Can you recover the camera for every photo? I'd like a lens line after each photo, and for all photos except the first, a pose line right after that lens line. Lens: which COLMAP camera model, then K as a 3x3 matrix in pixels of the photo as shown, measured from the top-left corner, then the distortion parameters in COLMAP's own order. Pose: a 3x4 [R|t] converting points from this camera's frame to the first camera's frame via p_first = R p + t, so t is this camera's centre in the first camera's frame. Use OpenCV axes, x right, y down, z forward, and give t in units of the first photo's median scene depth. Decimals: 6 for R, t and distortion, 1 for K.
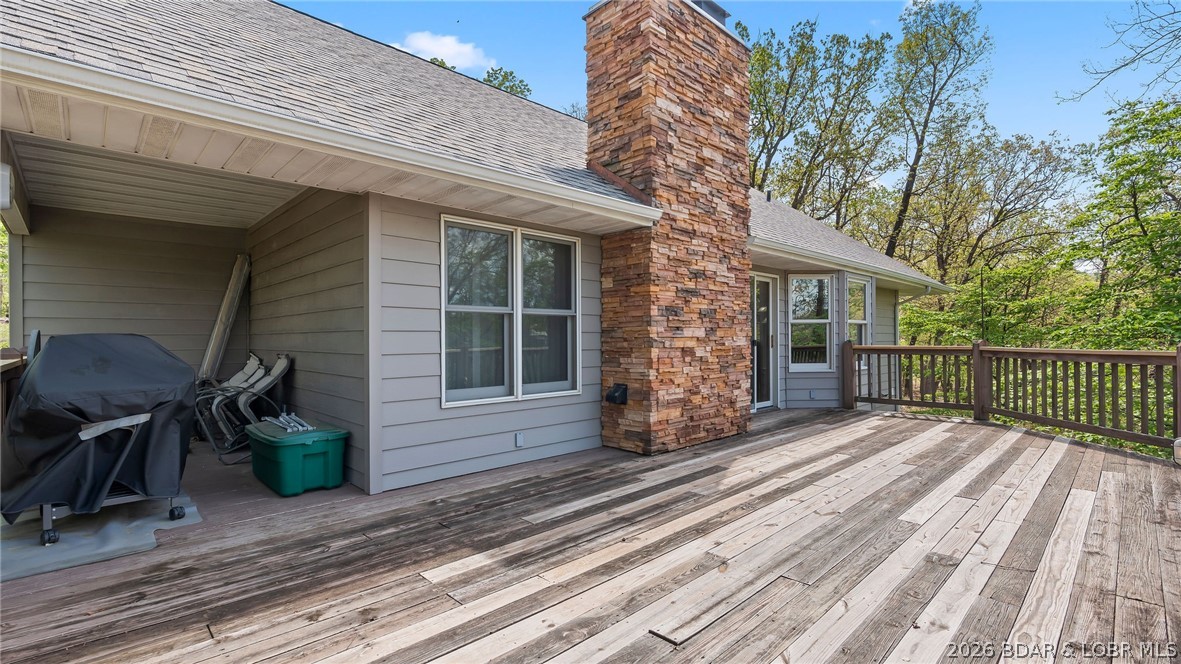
lens RADIAL K [[528.5, 0, 592.5], [0, 528.5, 338.8], [0, 0, 1]] dist [-0.004248, 0.000412]
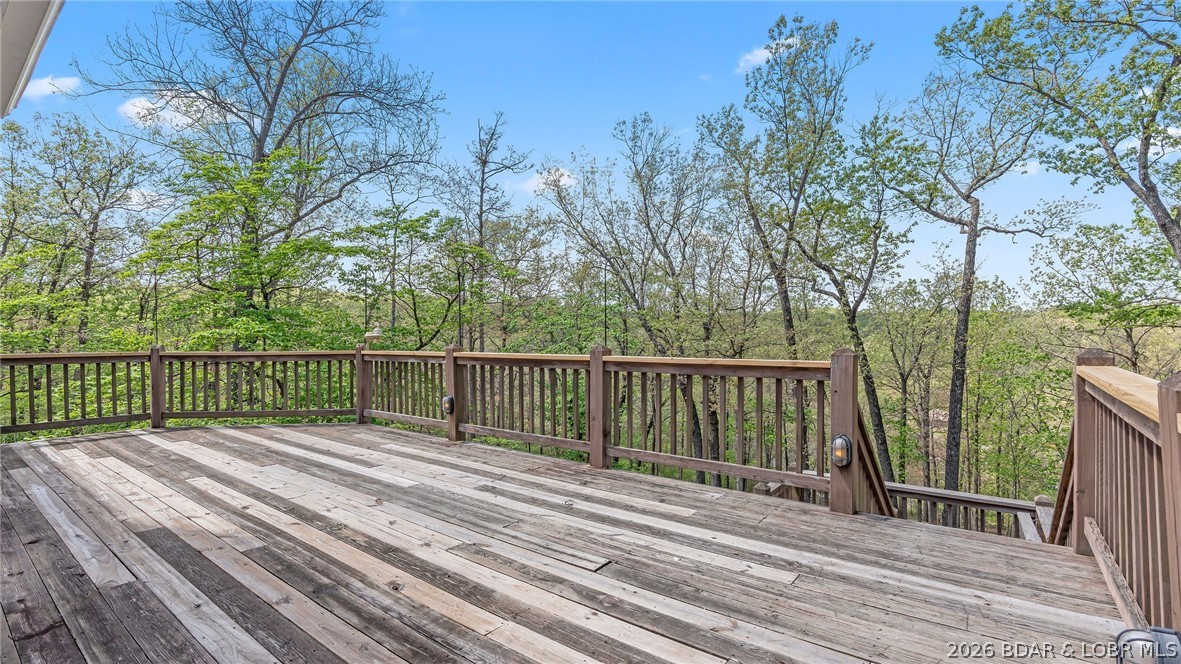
lens RADIAL K [[528.5, 0, 592.5], [0, 528.5, 338.8], [0, 0, 1]] dist [-0.004248, 0.000412]
pose [[-0.142372, 0.010304, 0.989760, -0.752035], [0.006724, 0.999933, -0.009443, 0.007980], [-0.989790, 0.005311, -0.142431, 0.777650]]
